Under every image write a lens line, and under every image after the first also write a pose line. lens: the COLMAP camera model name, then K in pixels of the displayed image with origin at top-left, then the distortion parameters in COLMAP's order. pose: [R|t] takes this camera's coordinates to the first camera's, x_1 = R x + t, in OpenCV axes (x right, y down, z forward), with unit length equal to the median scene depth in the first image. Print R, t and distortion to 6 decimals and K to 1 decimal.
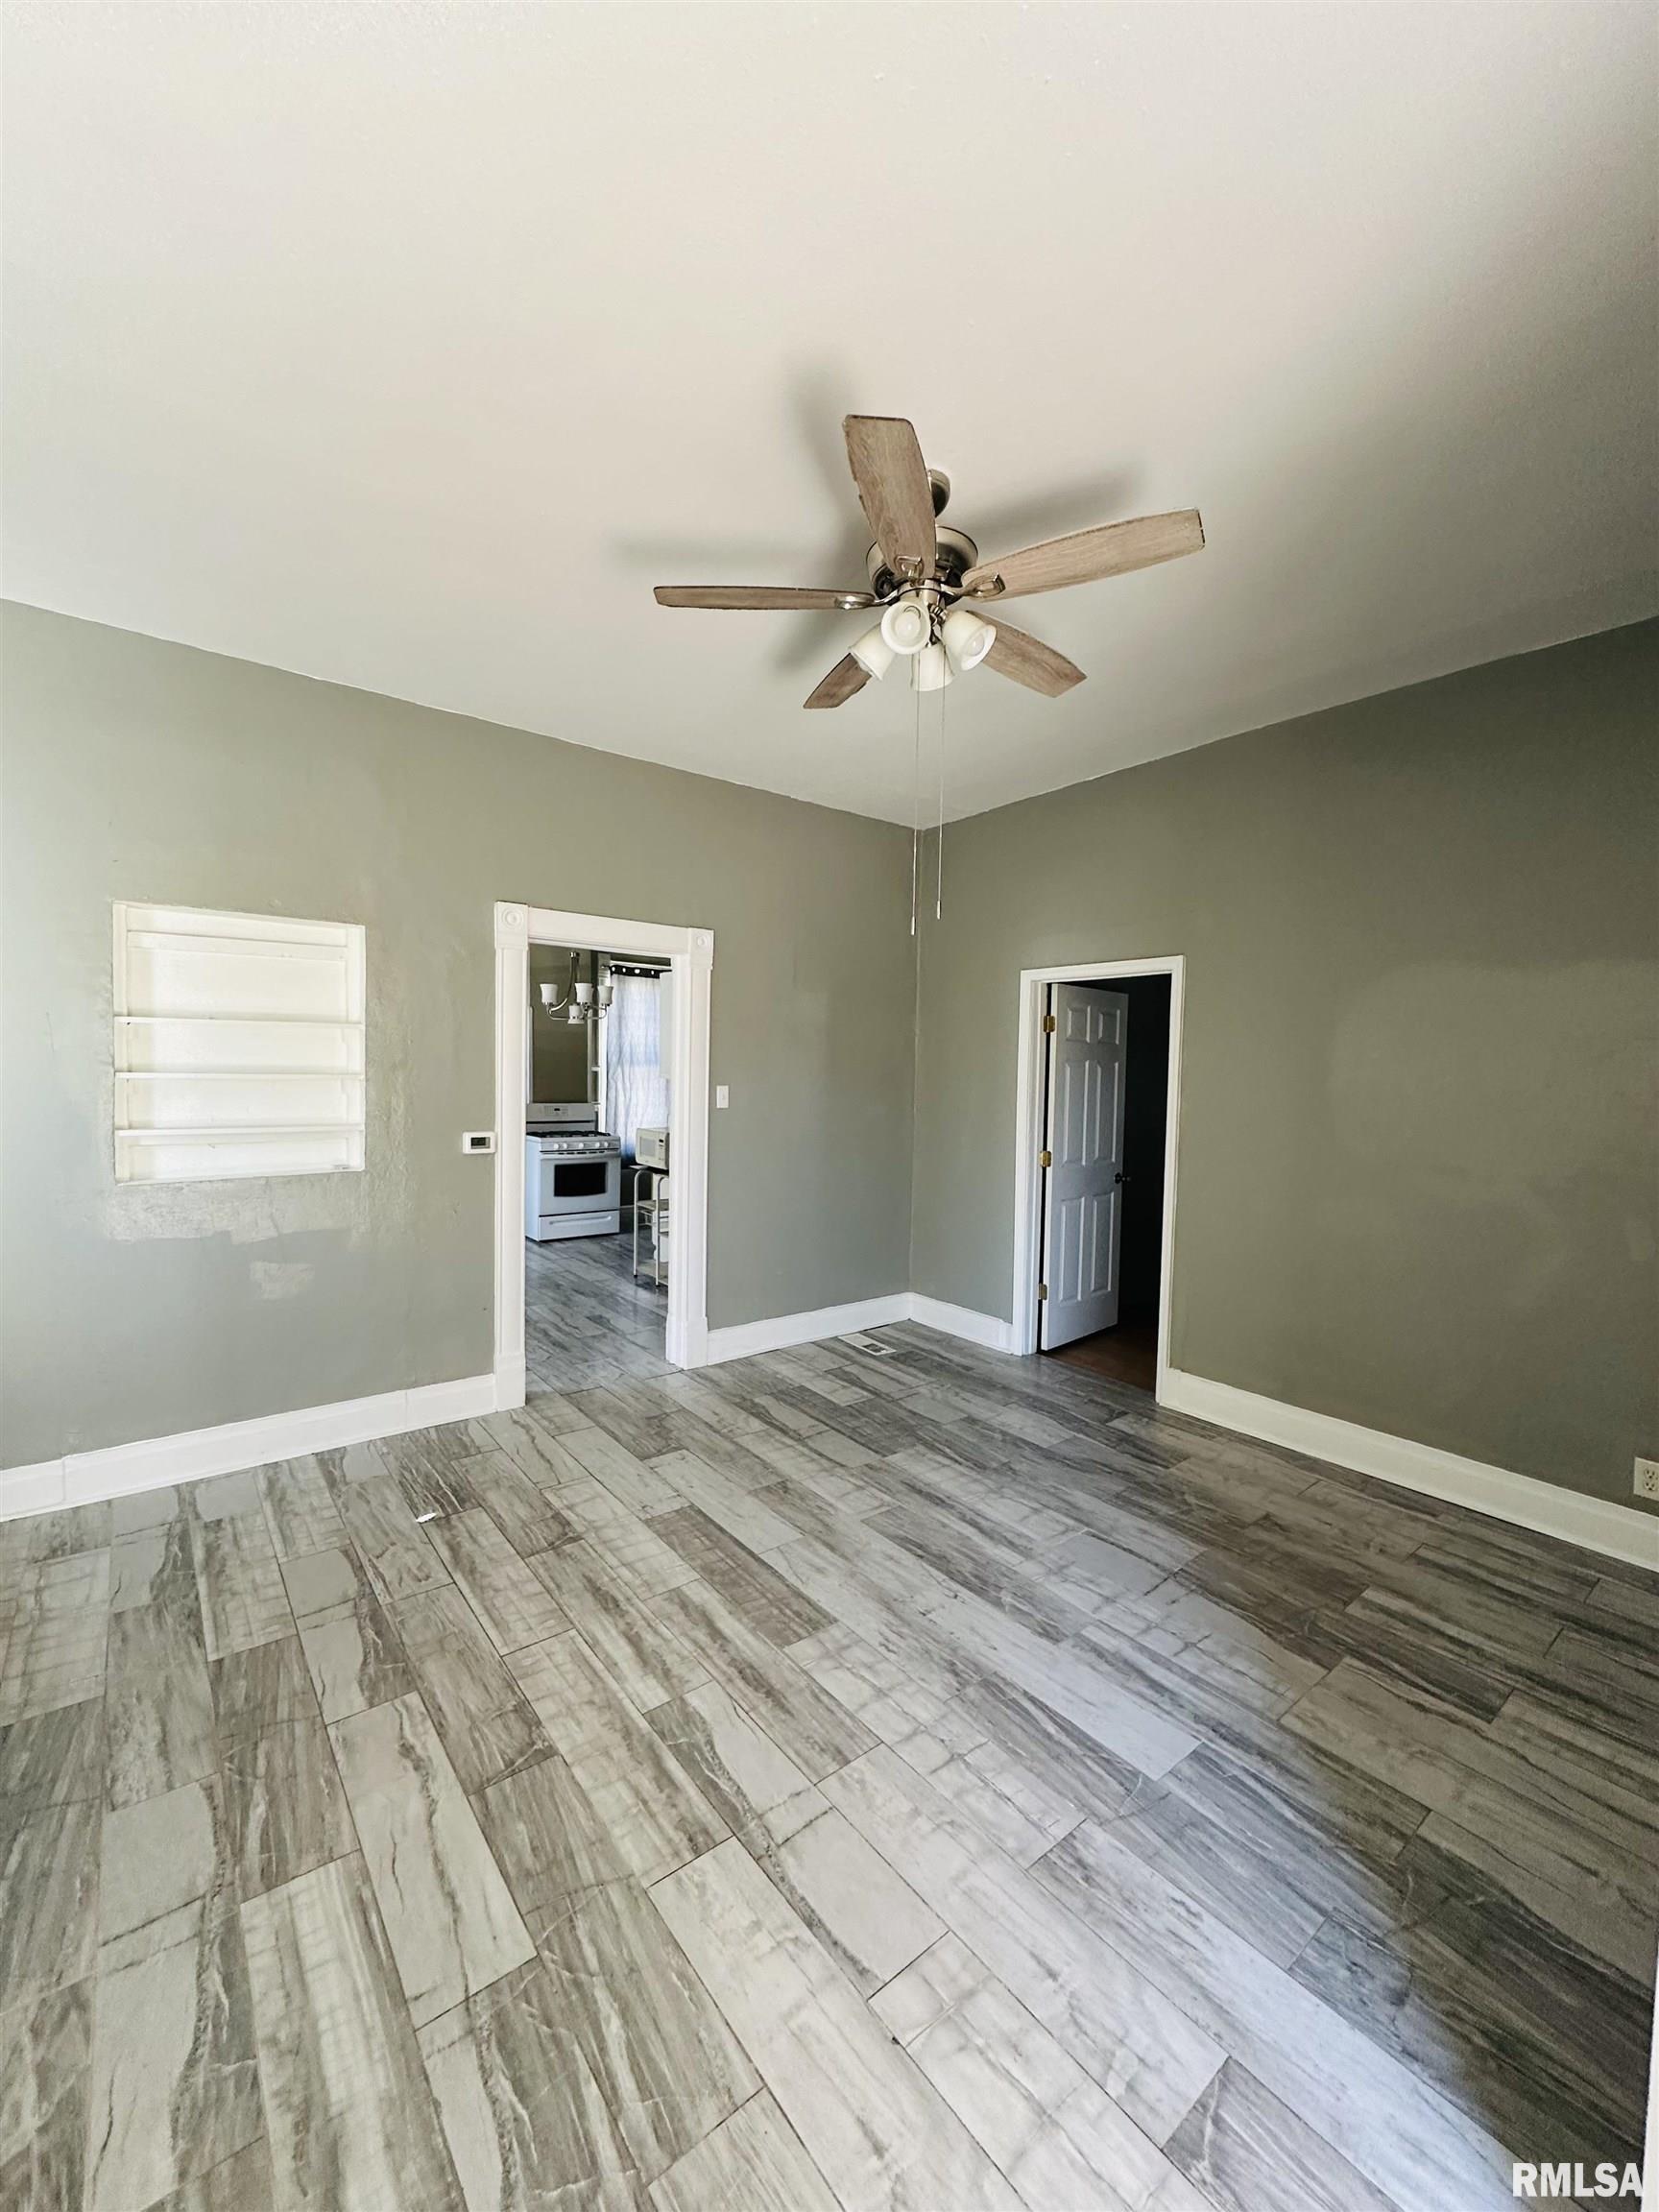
lens RADIAL K [[883.1, 0, 829.5], [0, 883.1, 1106.0], [0, 0, 1]] dist [-0.002685, 0.000686]
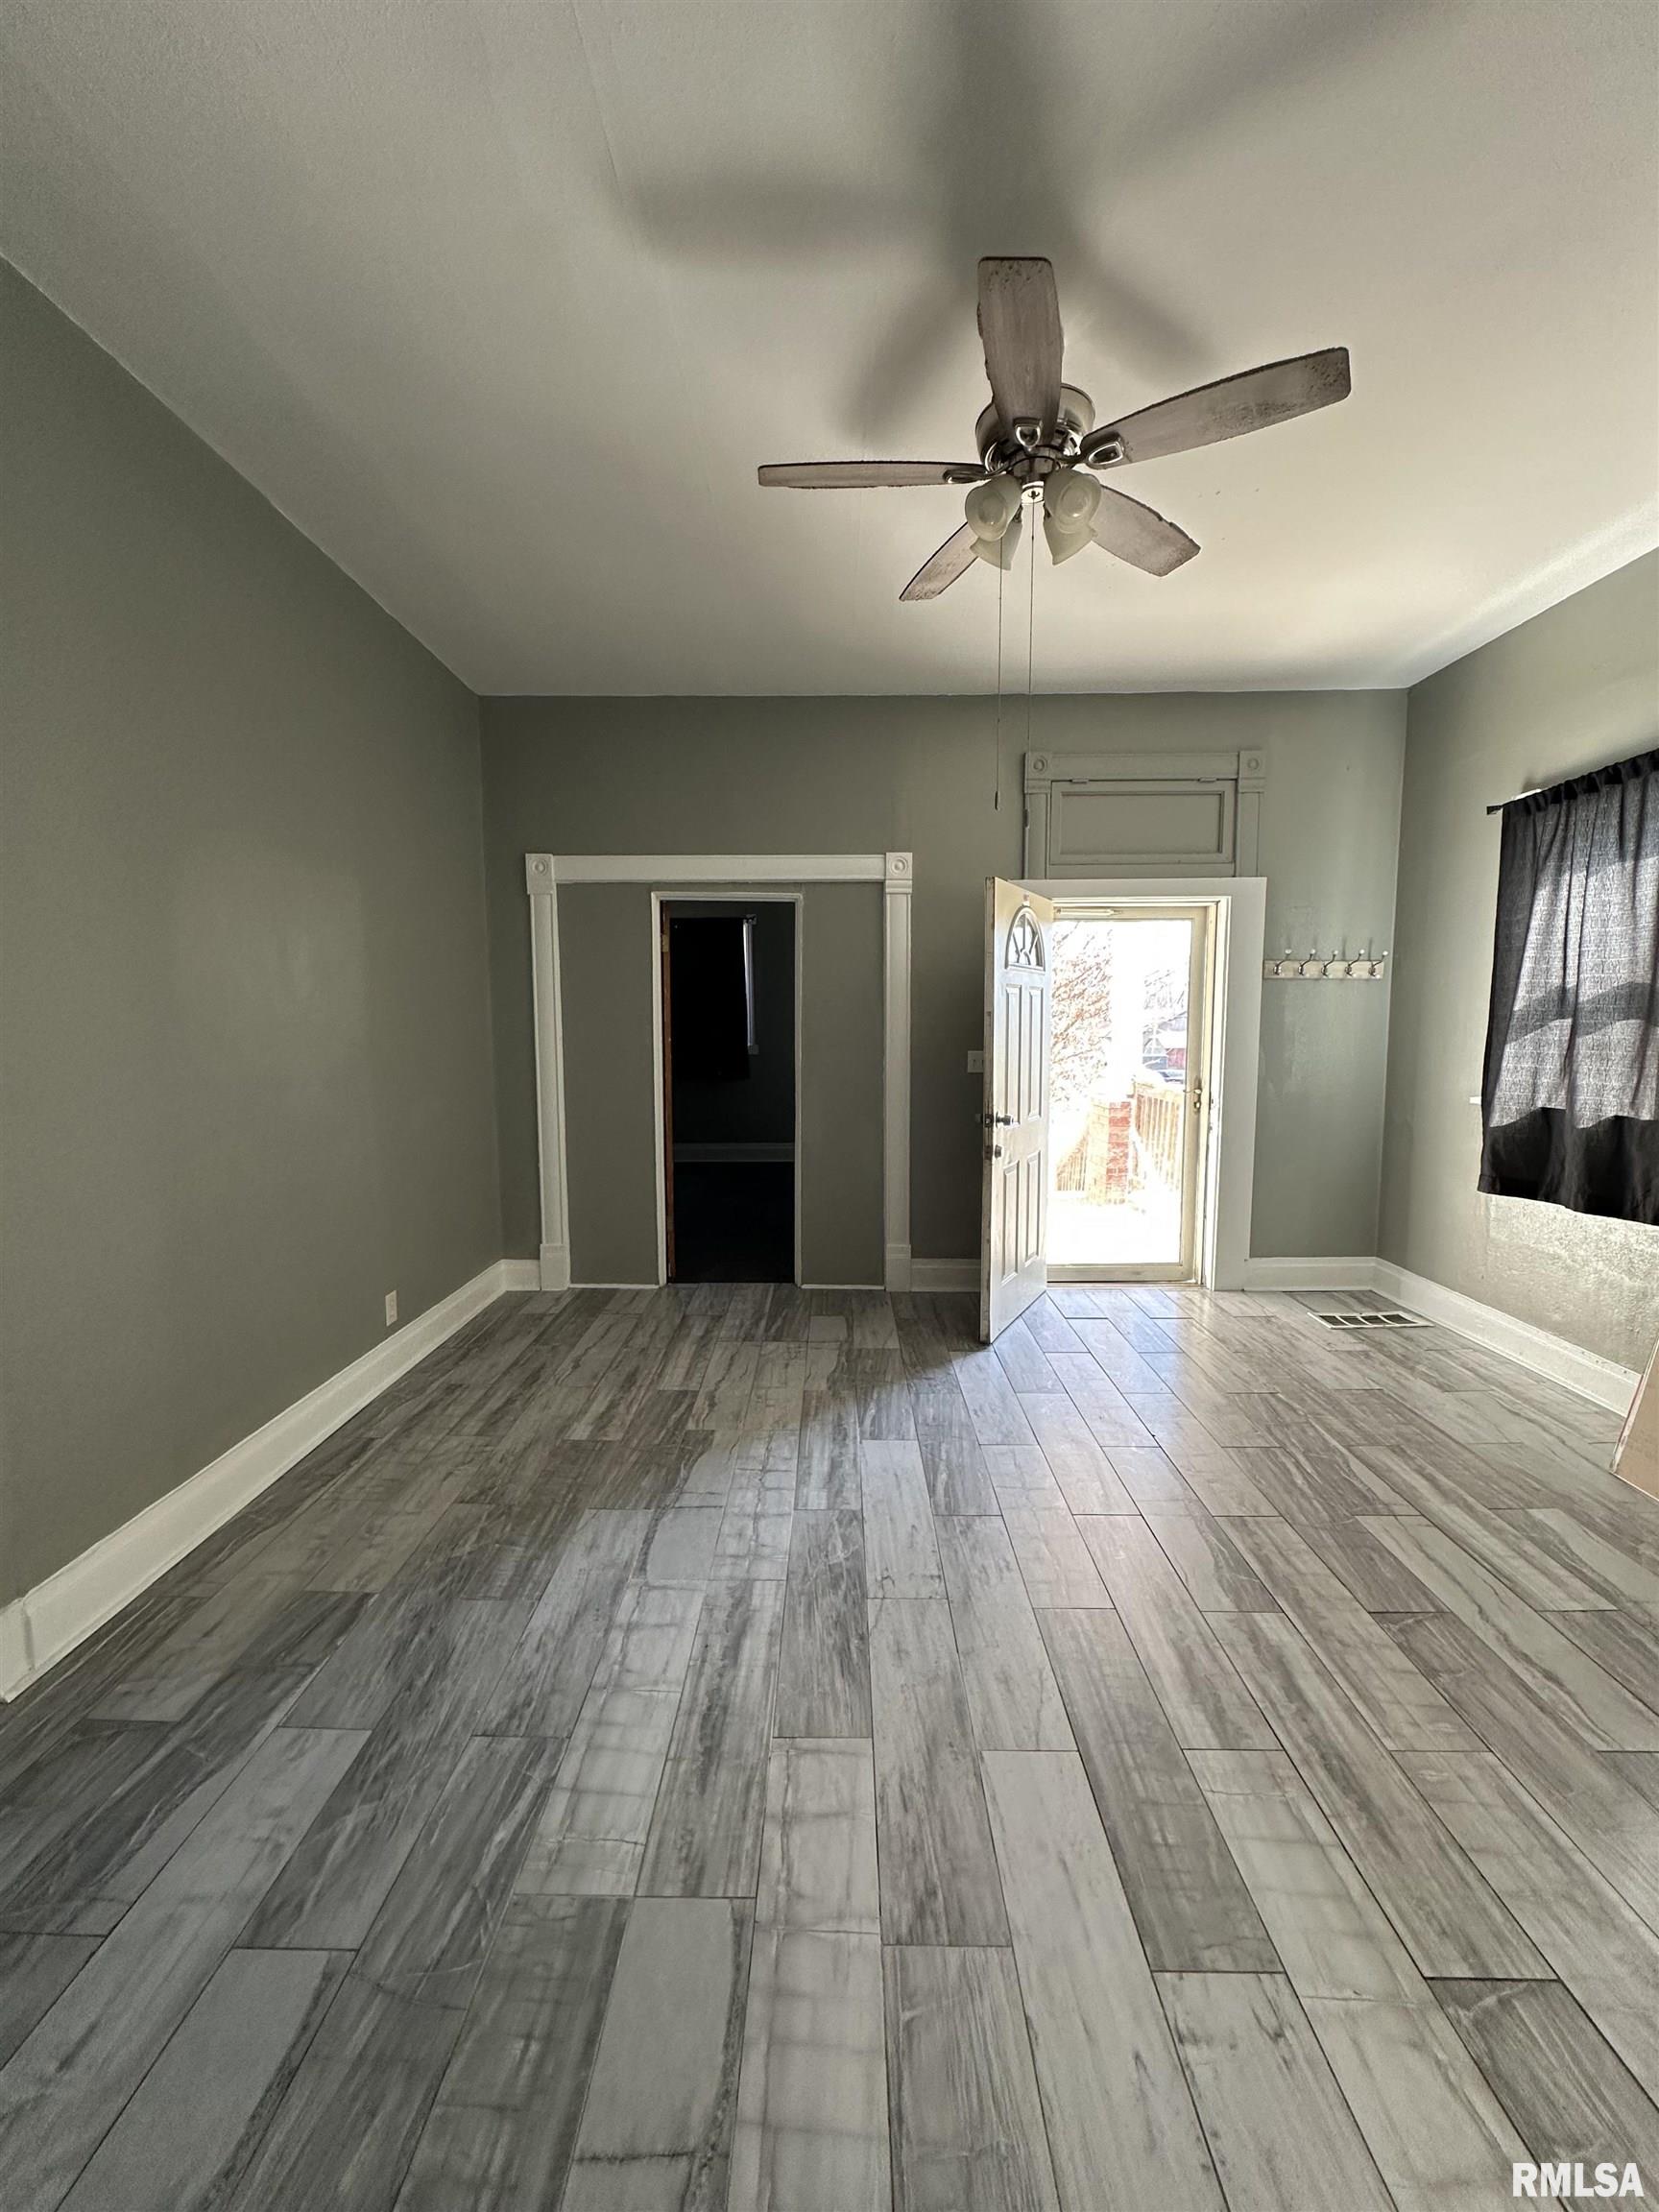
lens RADIAL K [[883.1, 0, 829.5], [0, 883.1, 1106.0], [0, 0, 1]] dist [-0.002685, 0.000686]
pose [[-0.777384, -0.079940, 0.623927, -0.352948], [0.013638, 0.989517, 0.143774, -0.030614], [-0.628879, 0.120277, -0.768144, 1.828731]]
